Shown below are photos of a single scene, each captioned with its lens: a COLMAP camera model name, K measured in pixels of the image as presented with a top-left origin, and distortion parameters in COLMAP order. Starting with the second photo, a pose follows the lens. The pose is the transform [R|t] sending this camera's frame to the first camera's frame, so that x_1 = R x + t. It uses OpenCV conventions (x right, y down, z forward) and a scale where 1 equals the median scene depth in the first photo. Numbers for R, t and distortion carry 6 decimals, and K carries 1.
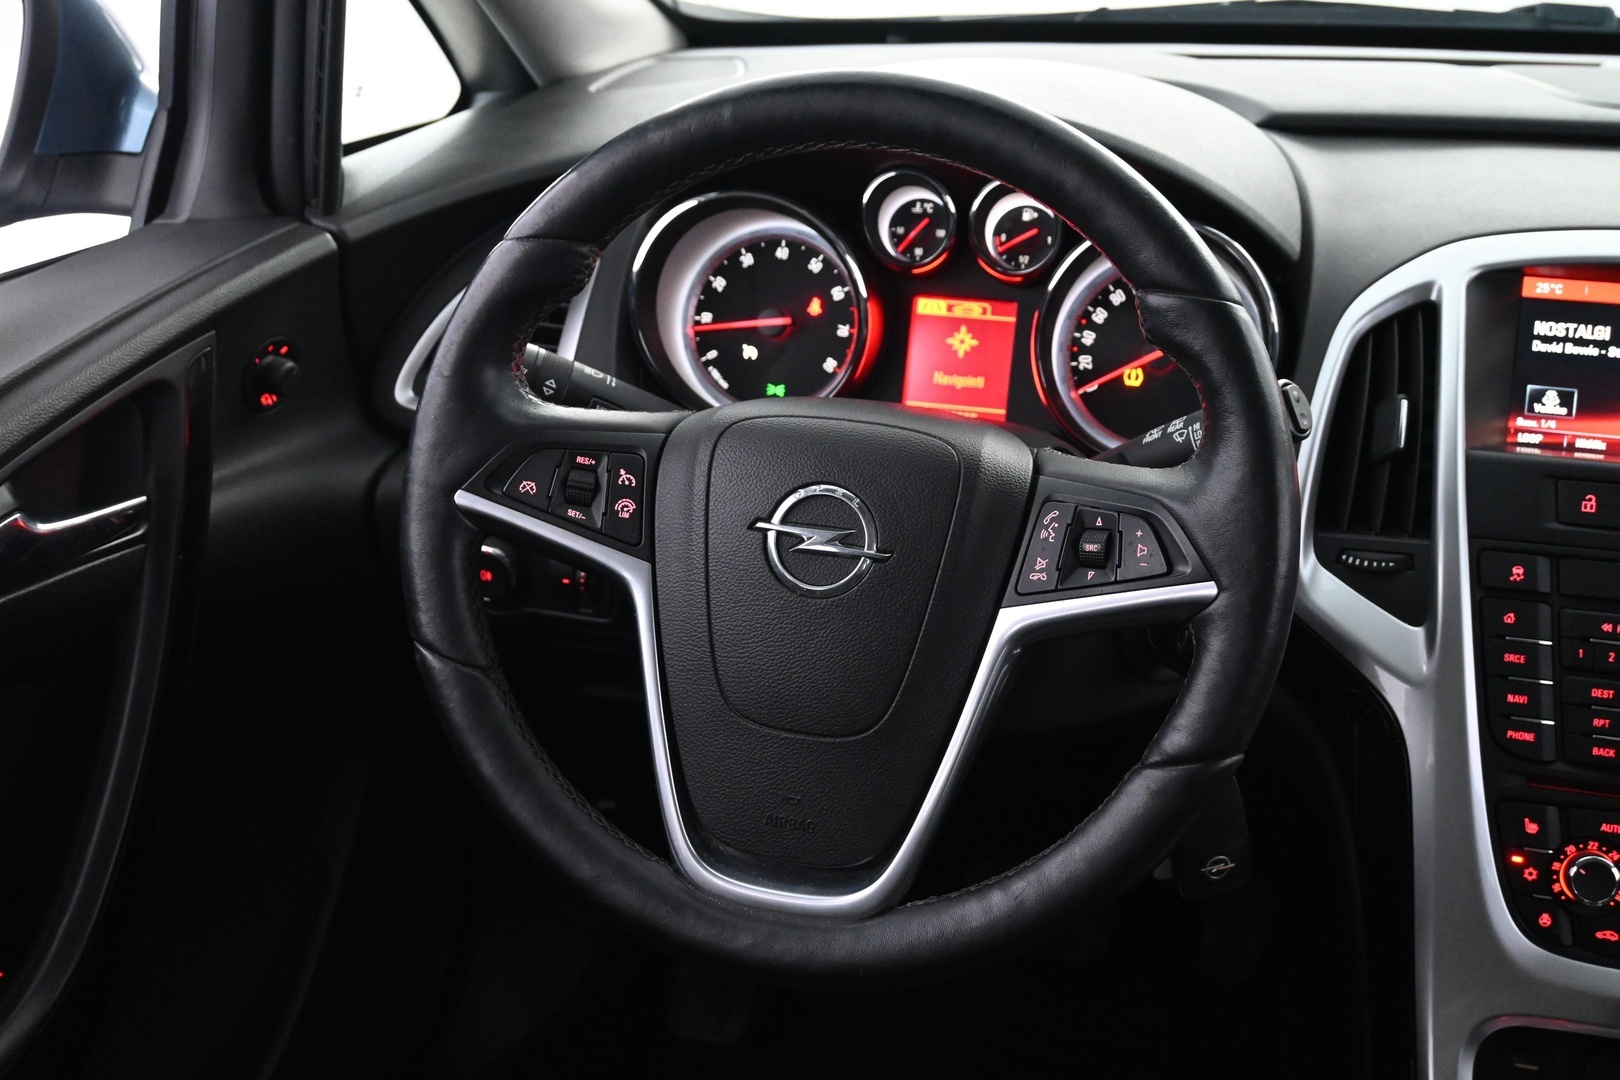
lens RADIAL K [[1968.1, 0, 810.0], [0, 1968.1, 540.0], [0, 0, 1]] dist [0.057910, -0.076254]
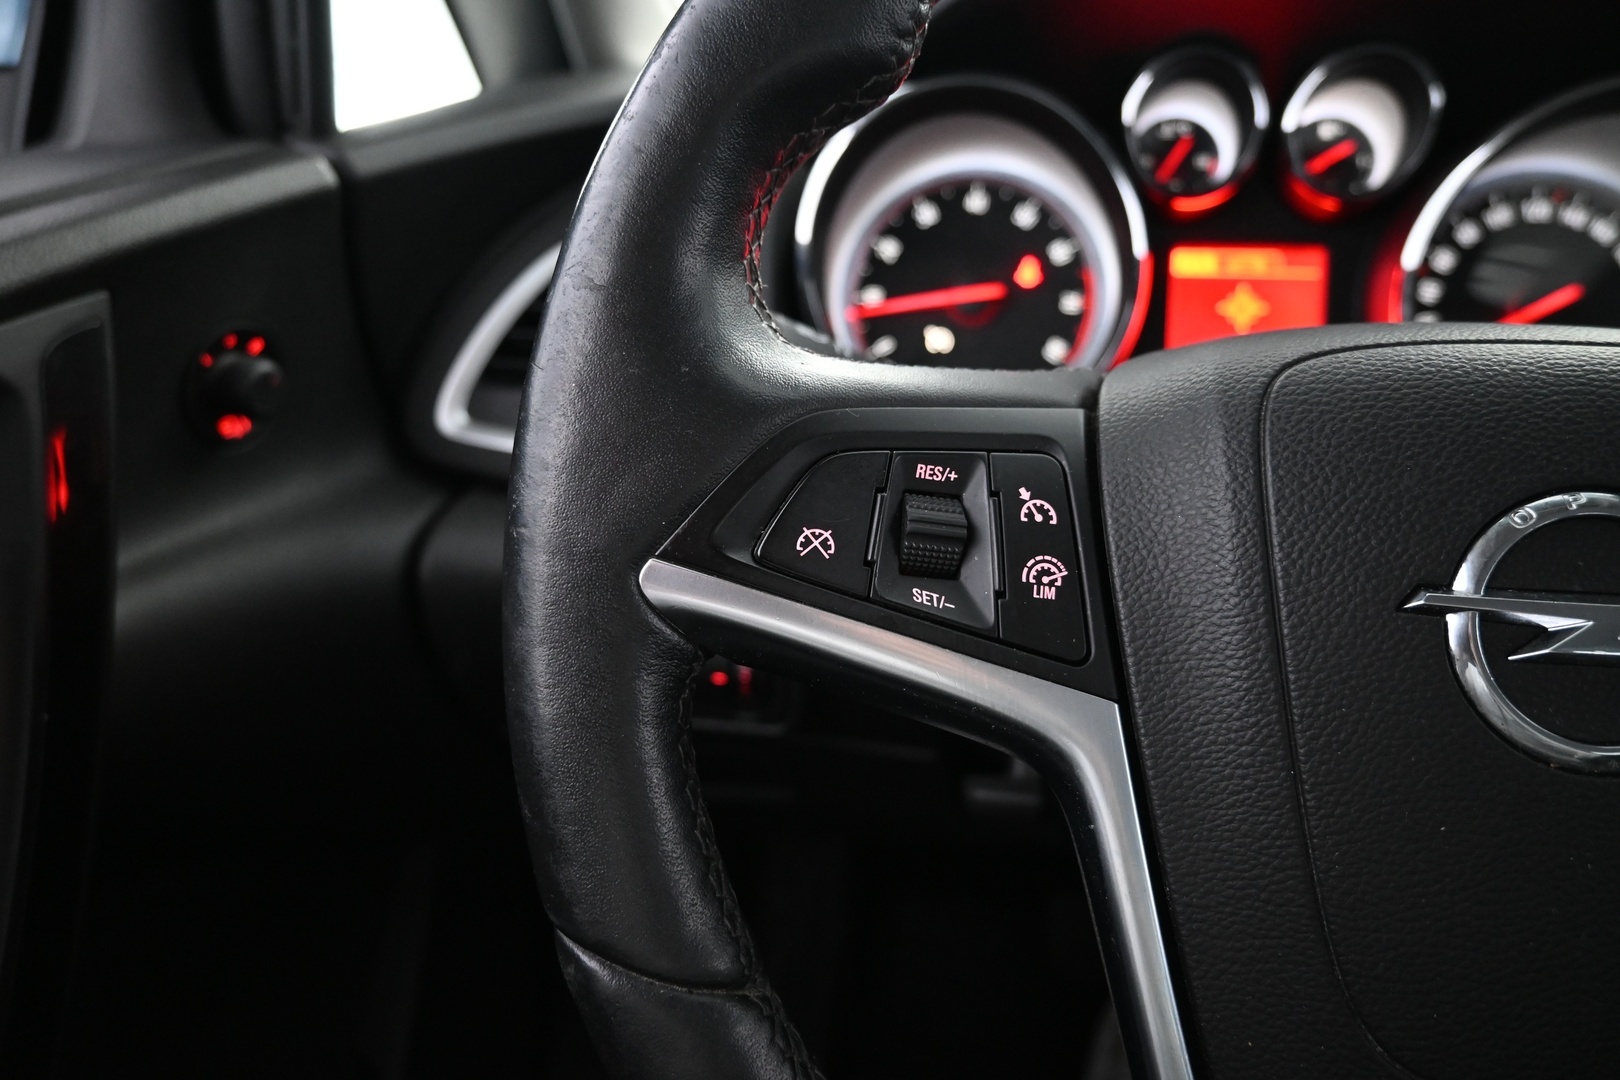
lens RADIAL K [[1124.6, 0, 810.0], [0, 1124.6, 540.0], [0, 0, 1]] dist [-0.007814, 0.000413]
pose [[0.989051, -0.058900, 0.135310, -0.175795], [0.061538, 0.997986, -0.015389, -0.023484], [-0.134131, 0.023547, 0.990684, 0.760916]]
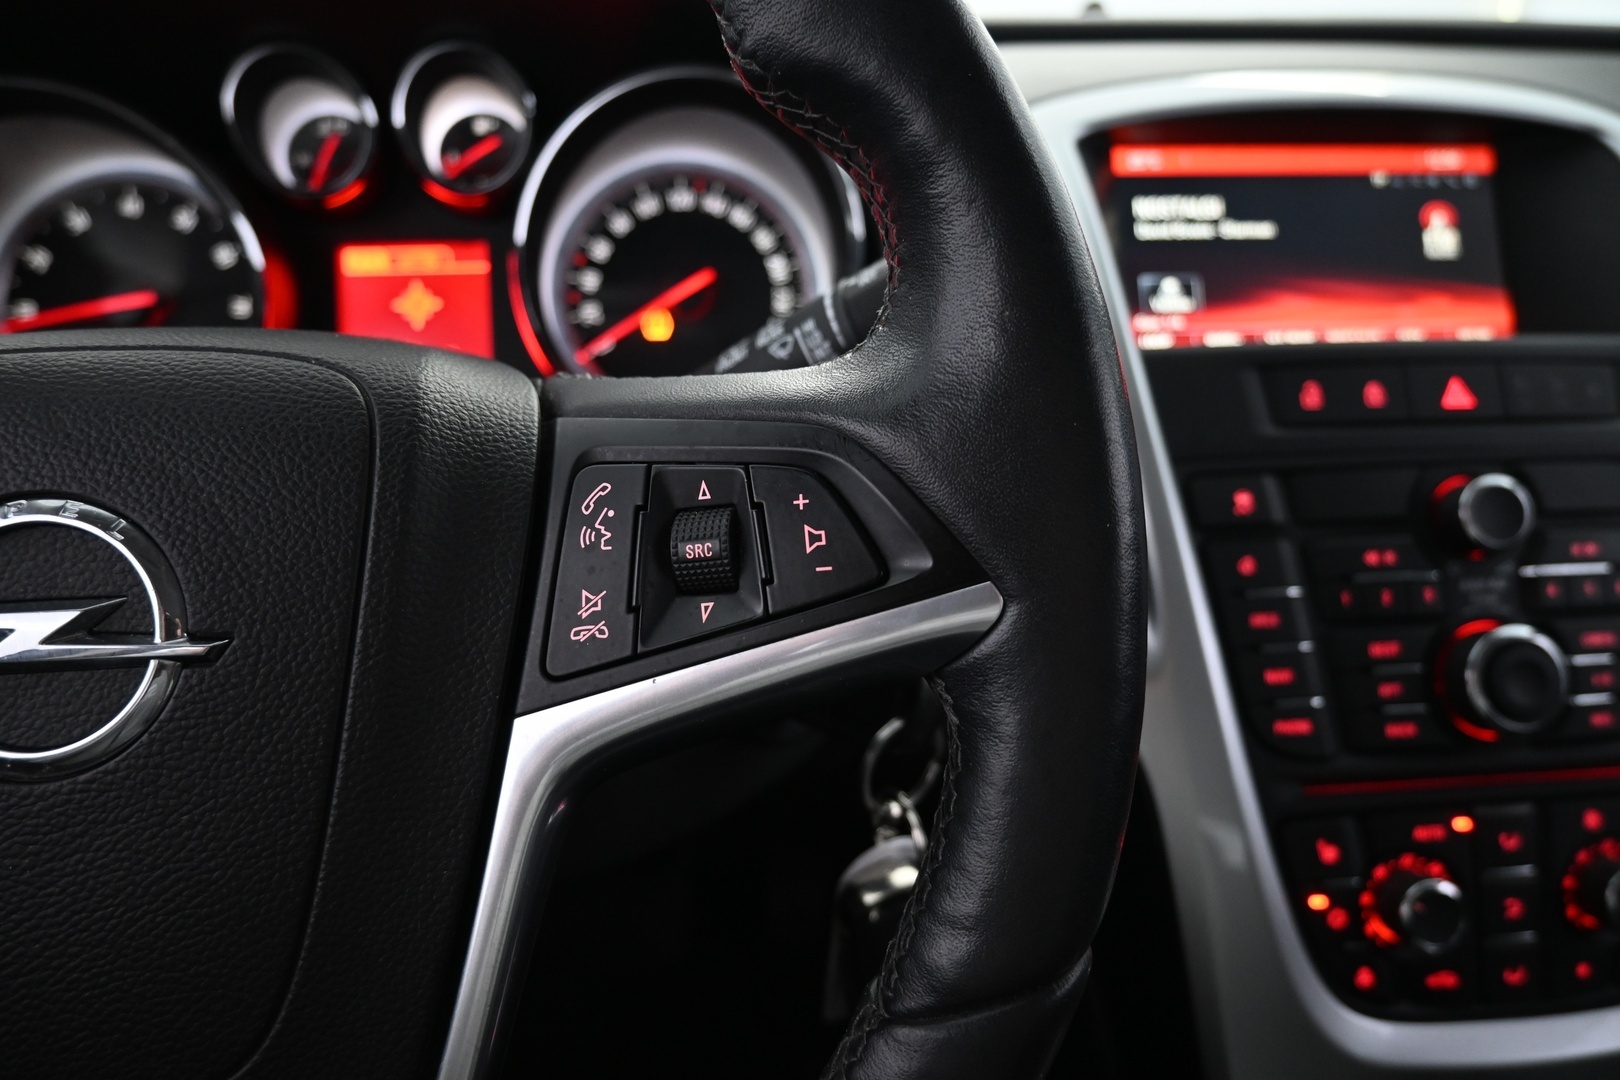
lens RADIAL K [[1124.6, 0, 810.0], [0, 1124.6, 540.0], [0, 0, 1]] dist [-0.007814, 0.000413]
pose [[0.931142, -0.143719, 0.335142, 0.075565], [0.148269, 0.988873, 0.012115, 0.002141], [-0.333154, 0.038410, 0.942090, 0.699770]]
